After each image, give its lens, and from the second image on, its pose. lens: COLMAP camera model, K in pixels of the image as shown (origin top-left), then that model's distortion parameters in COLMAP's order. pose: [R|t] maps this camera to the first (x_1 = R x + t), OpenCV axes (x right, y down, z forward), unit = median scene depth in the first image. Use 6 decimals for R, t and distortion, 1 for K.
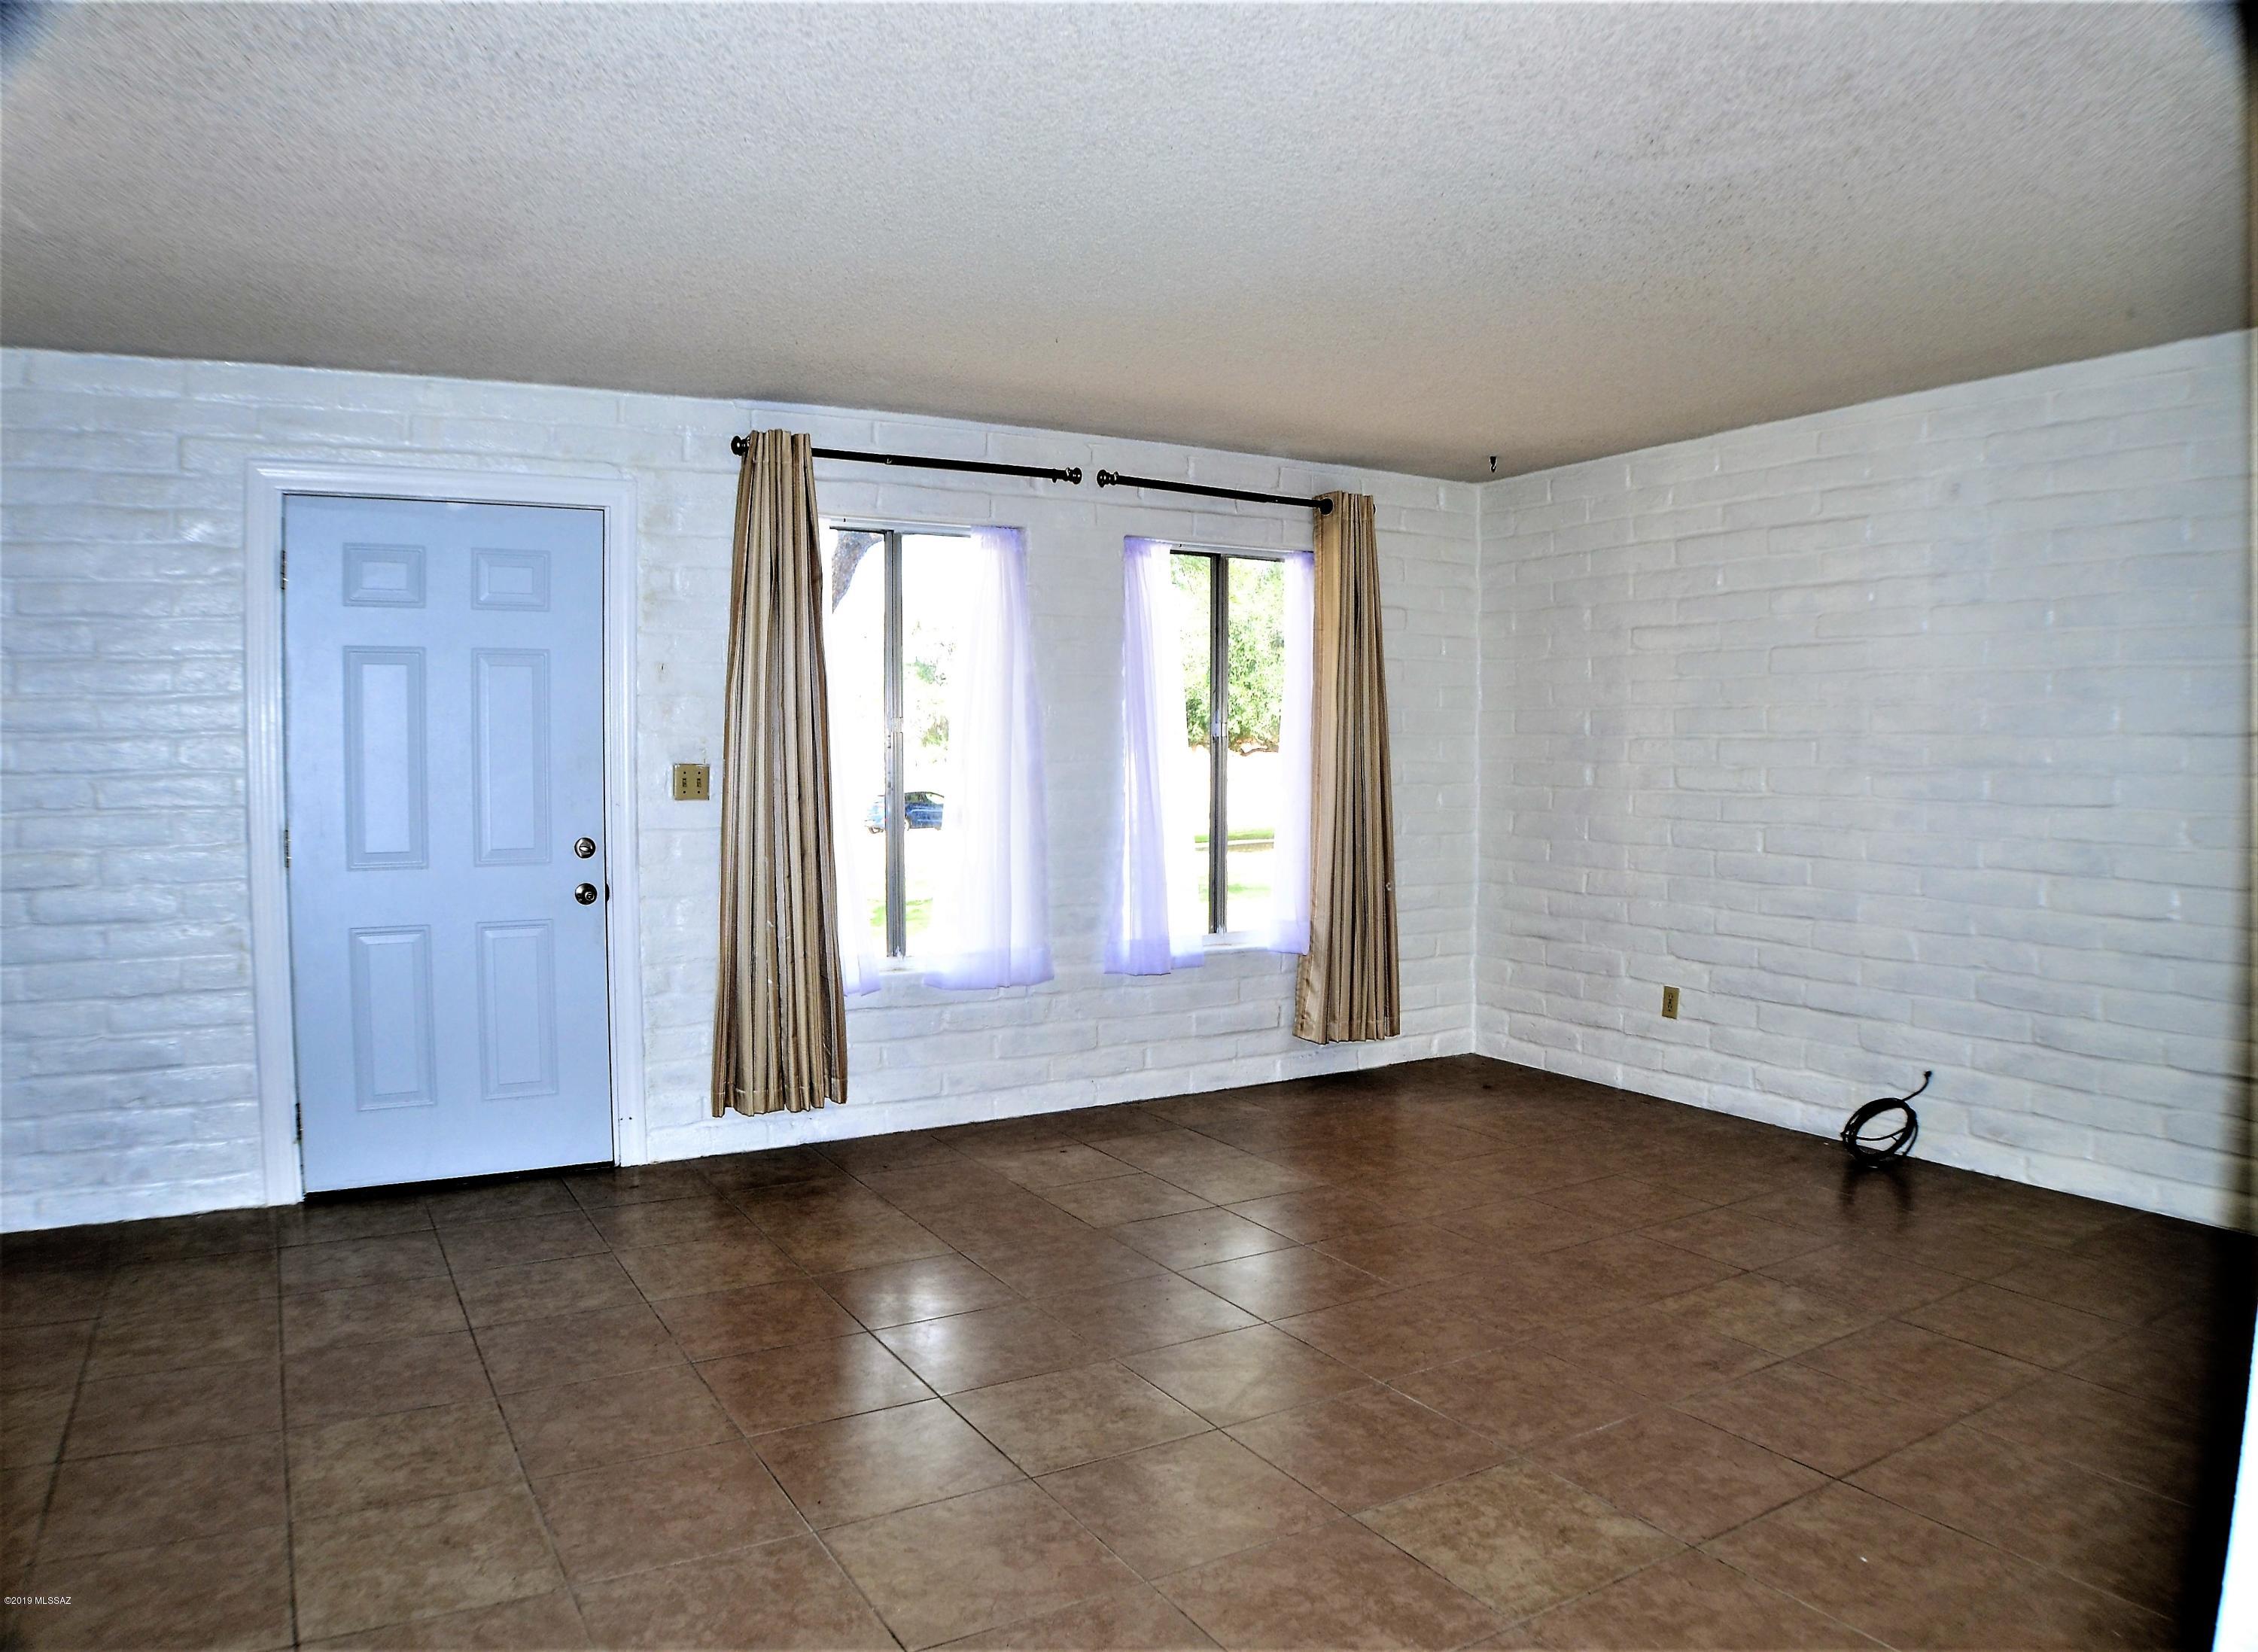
lens RADIAL K [[1518.3, 0, 1129.0], [0, 1518.3, 826.0], [0, 0, 1]] dist [-0.160411, 0.048694]
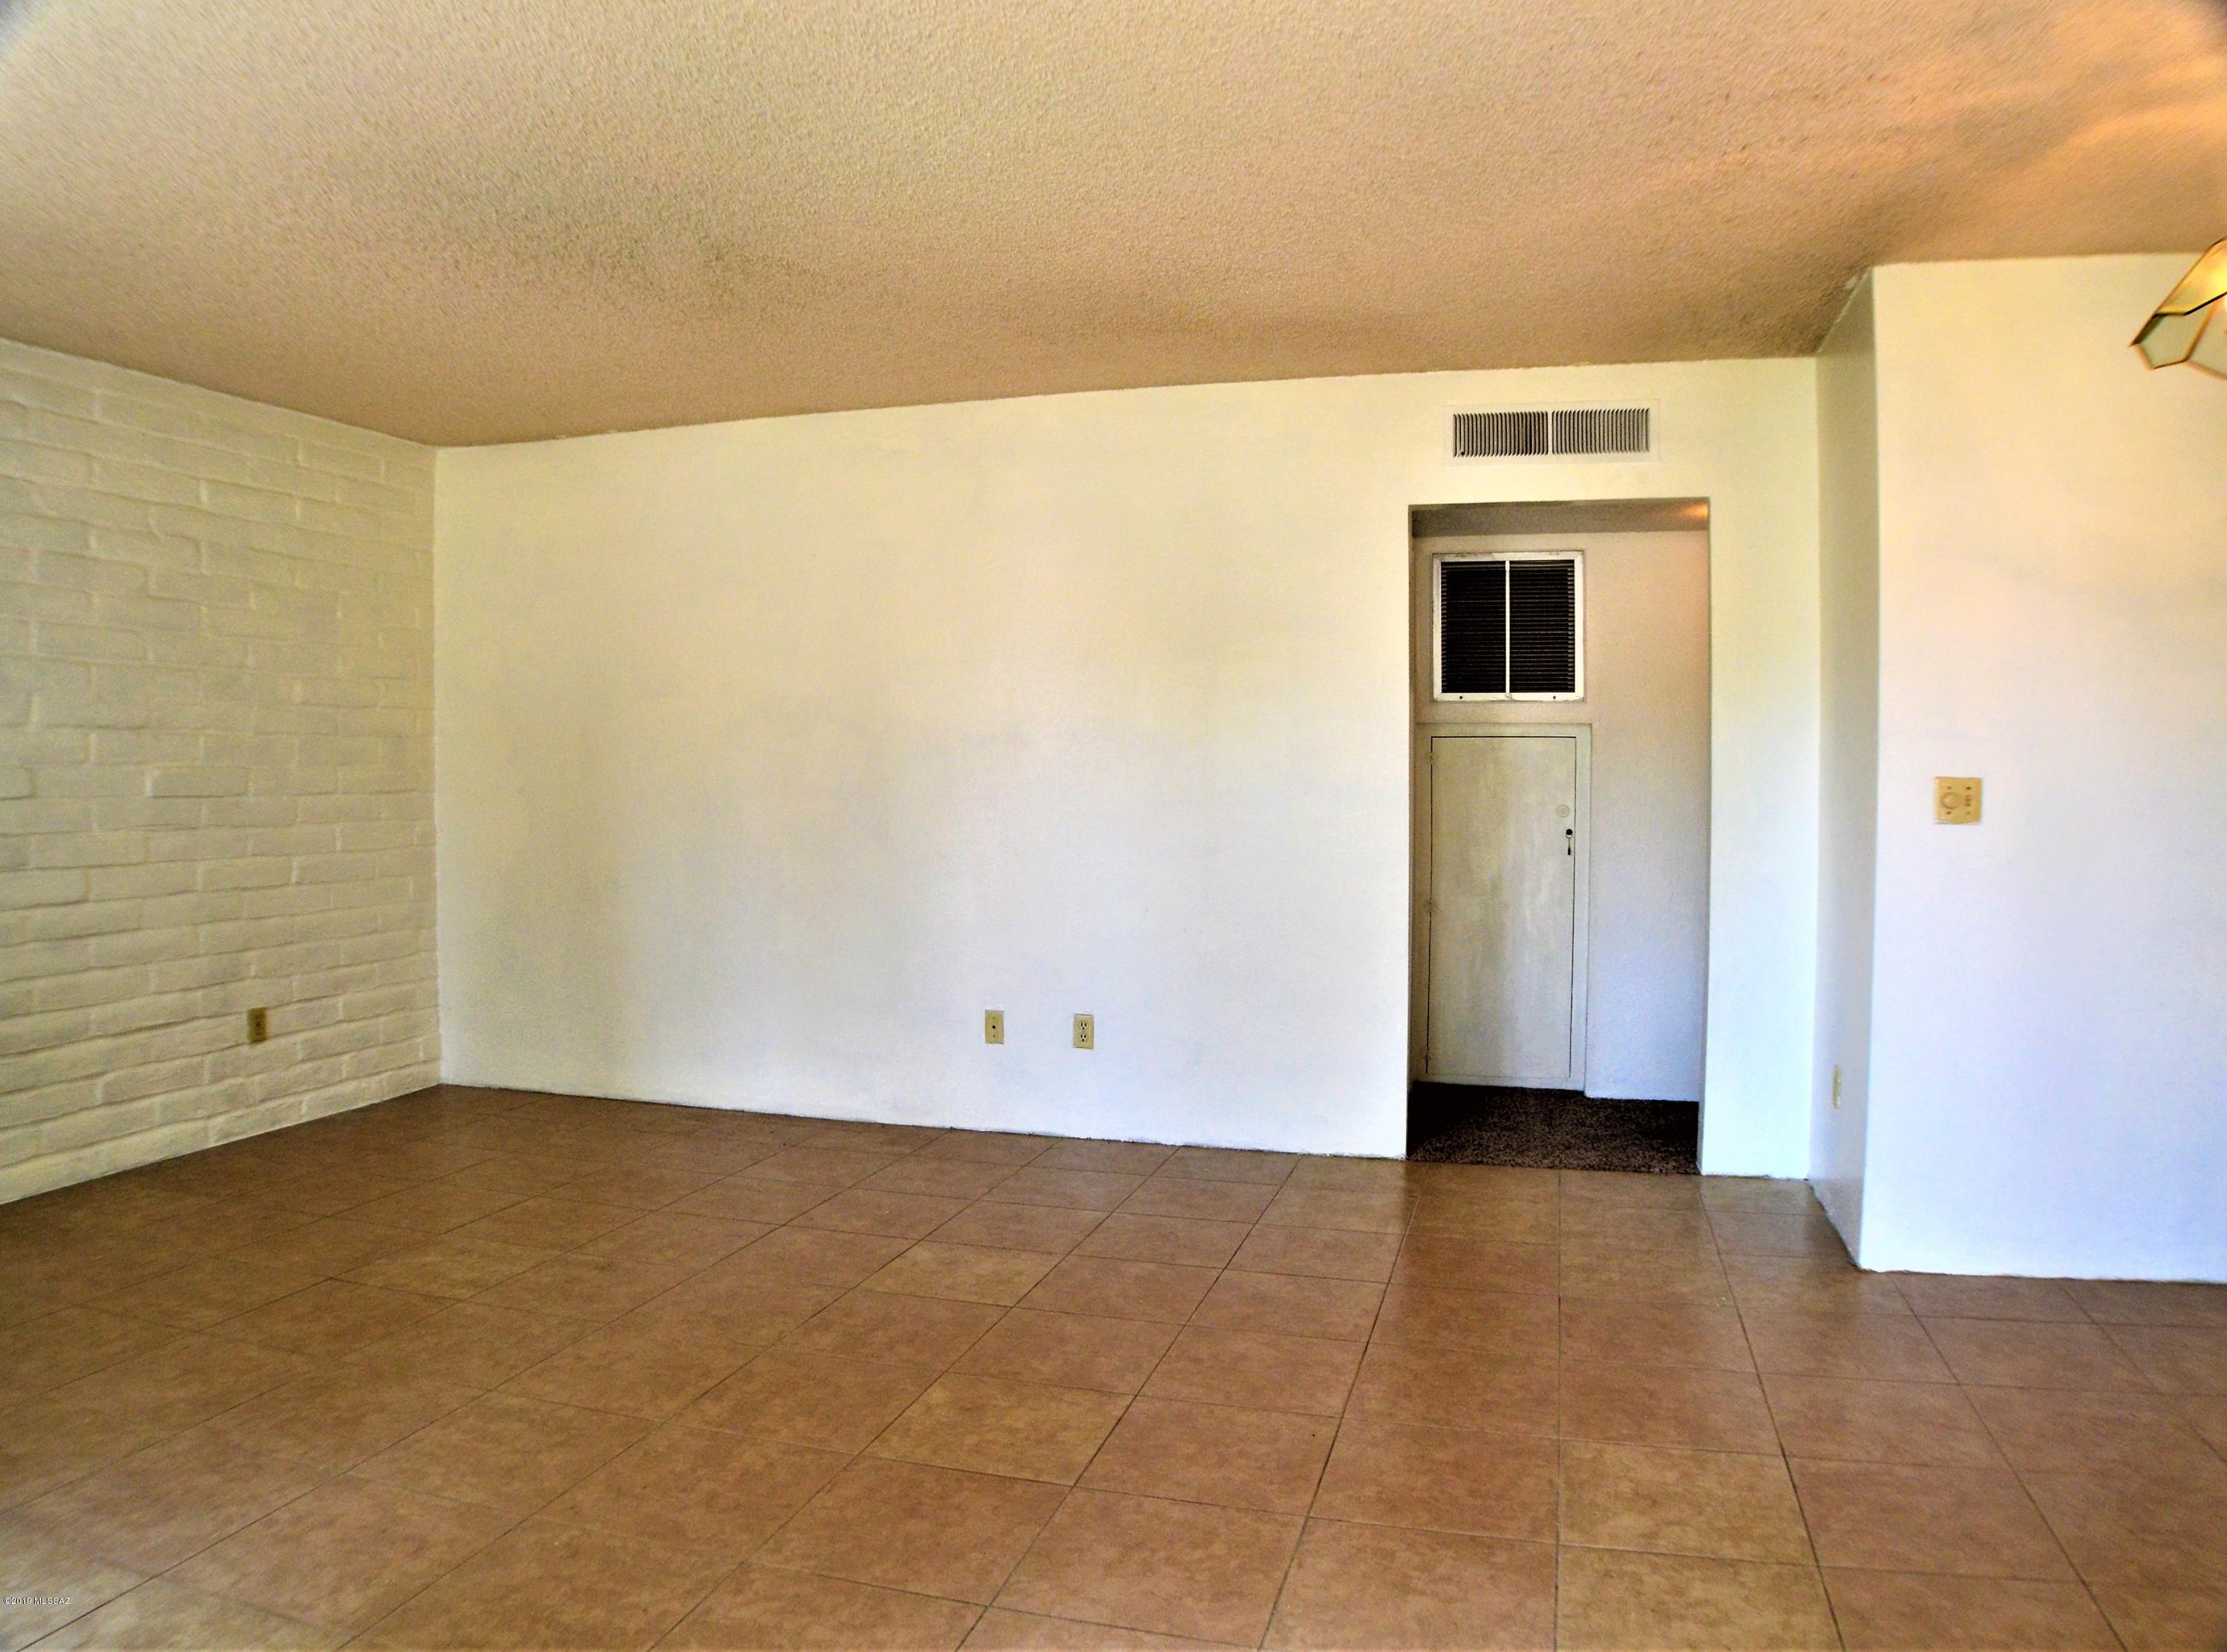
lens RADIAL K [[1526.5, 0, 1113.5], [0, 1526.5, 826.0], [0, 0, 1]] dist [-0.152257, 0.042697]
pose [[-0.683303, -0.029218, 0.729550, -0.463933], [0.034459, 0.996795, 0.072195, -0.032665], [-0.729321, 0.074470, -0.680106, 0.943260]]
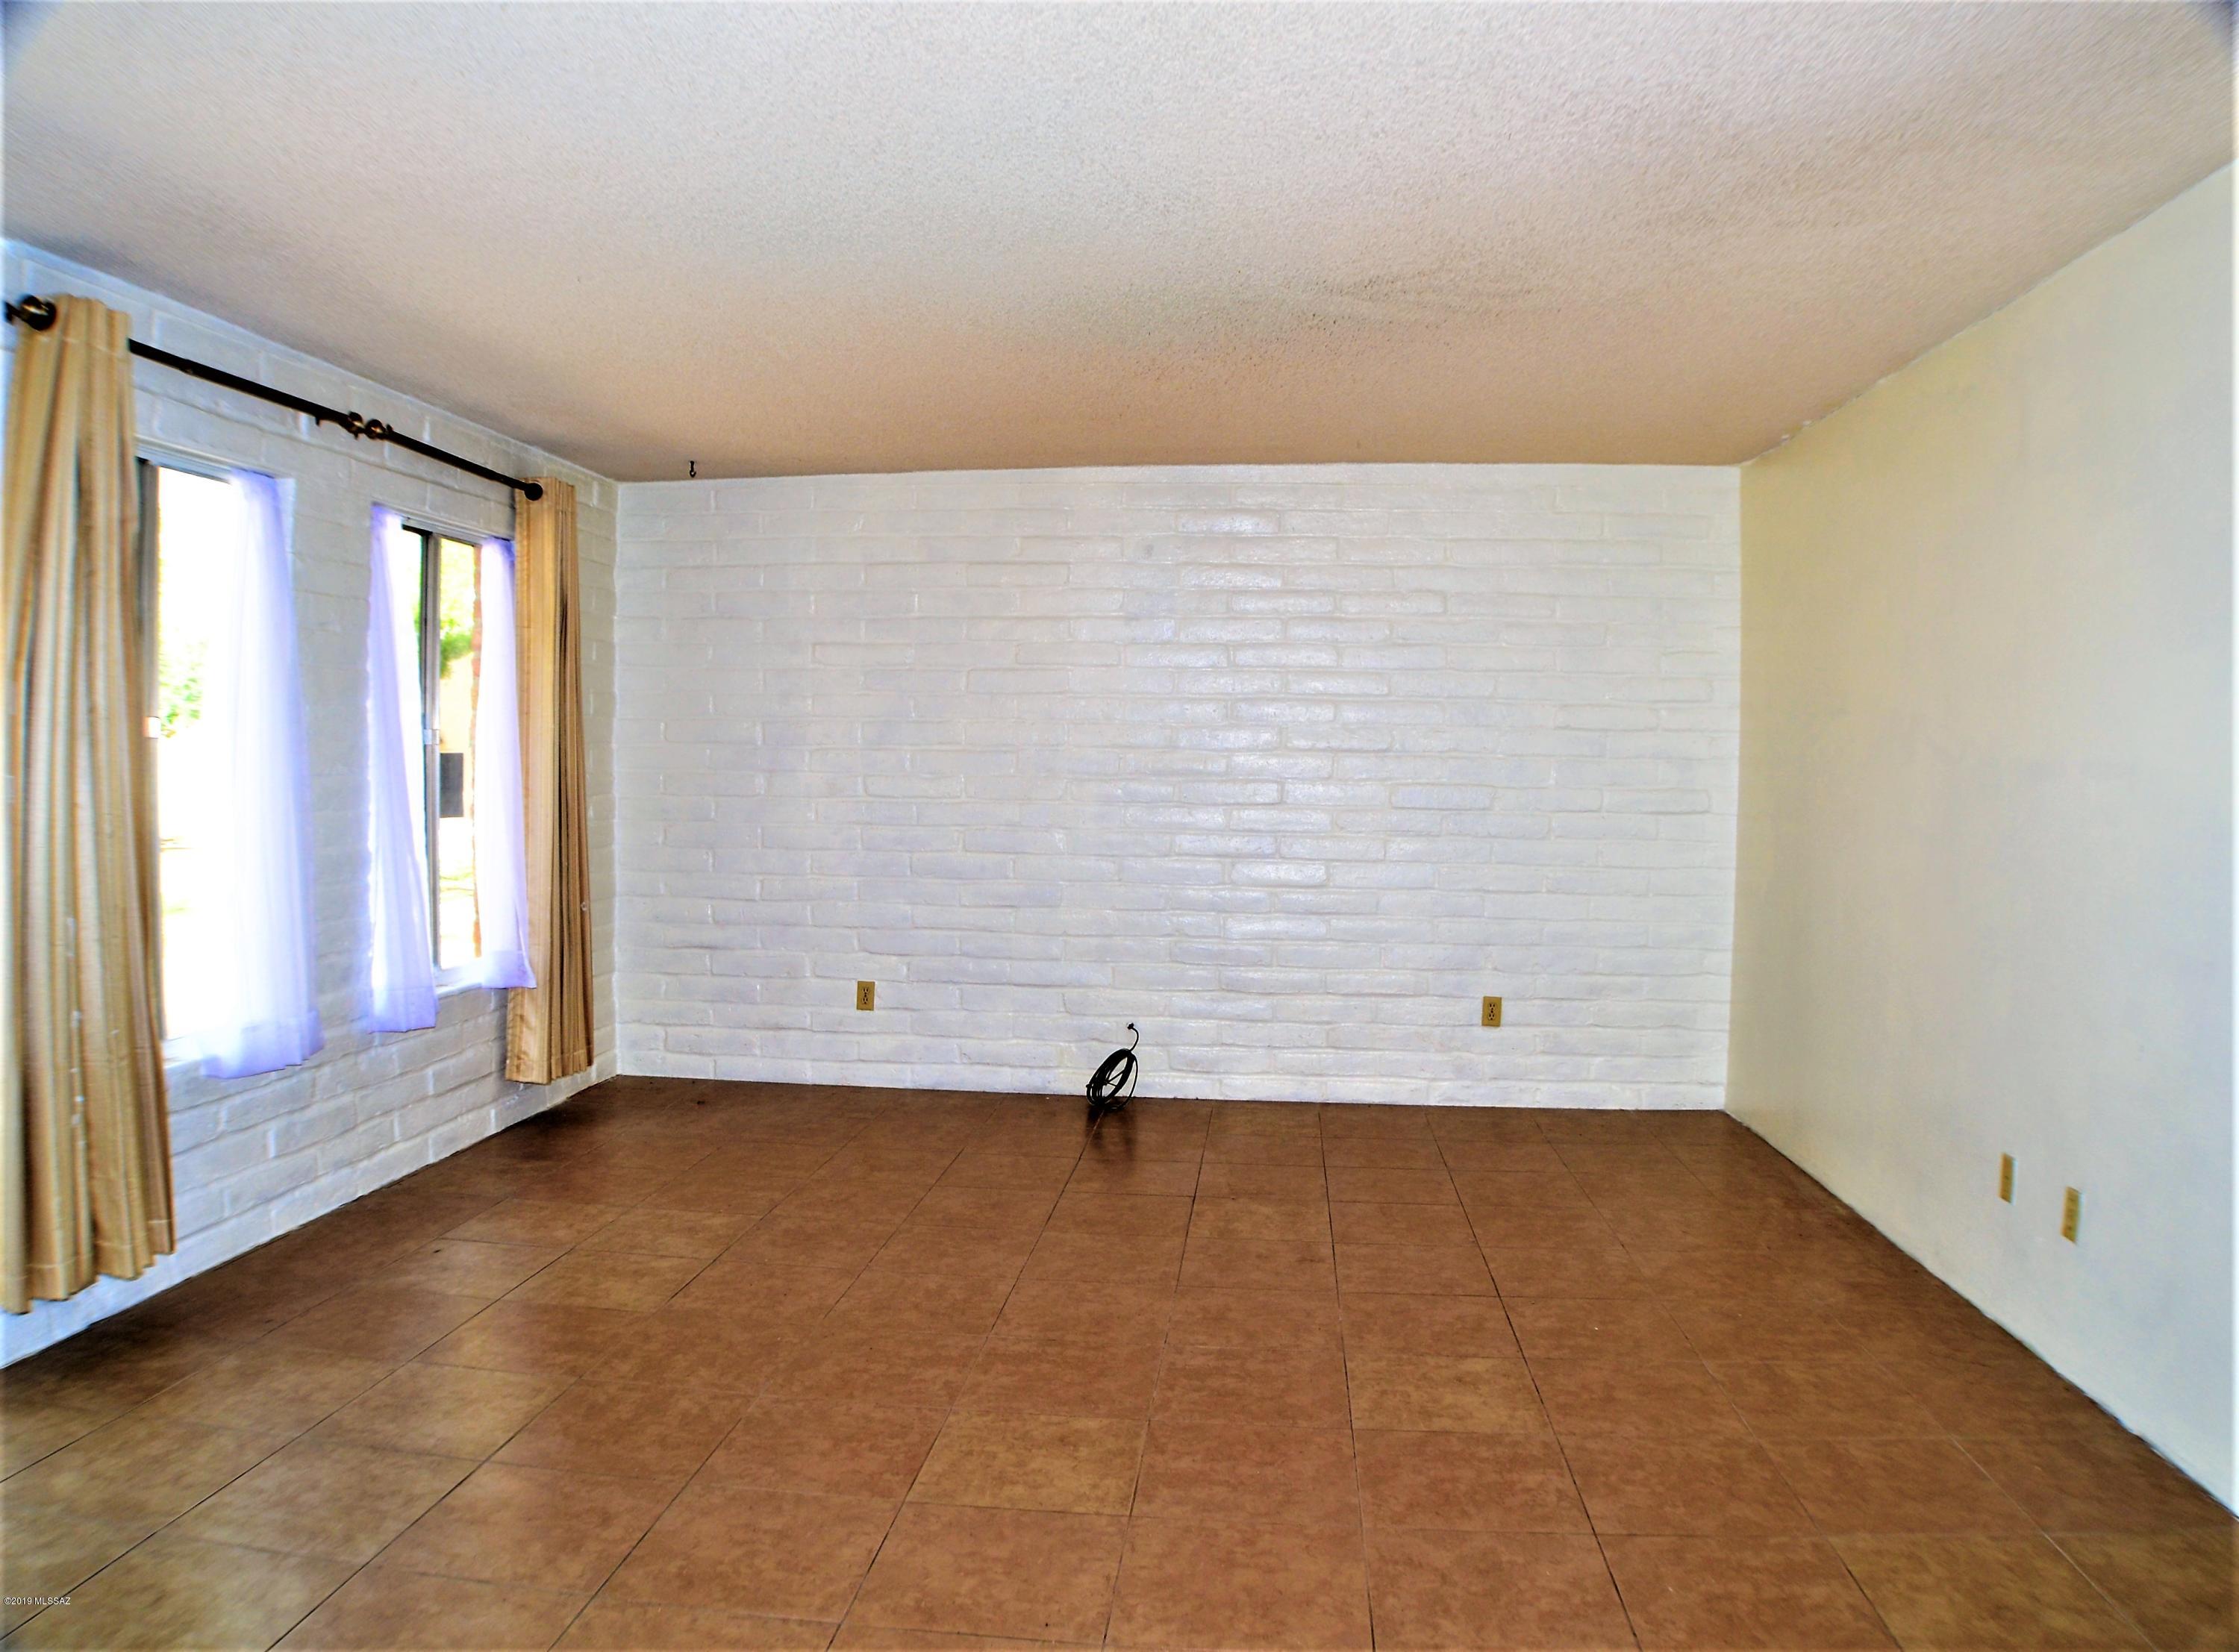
lens RADIAL K [[1534.8, 0, 1119.5], [0, 1534.8, 826.0], [0, 0, 1]] dist [-0.152257, 0.042697]
pose [[0.595594, -0.029876, 0.802730, -0.461781], [0.030619, 0.999426, 0.014478, -0.015734], [-0.802702, 0.015956, 0.596167, 0.222089]]
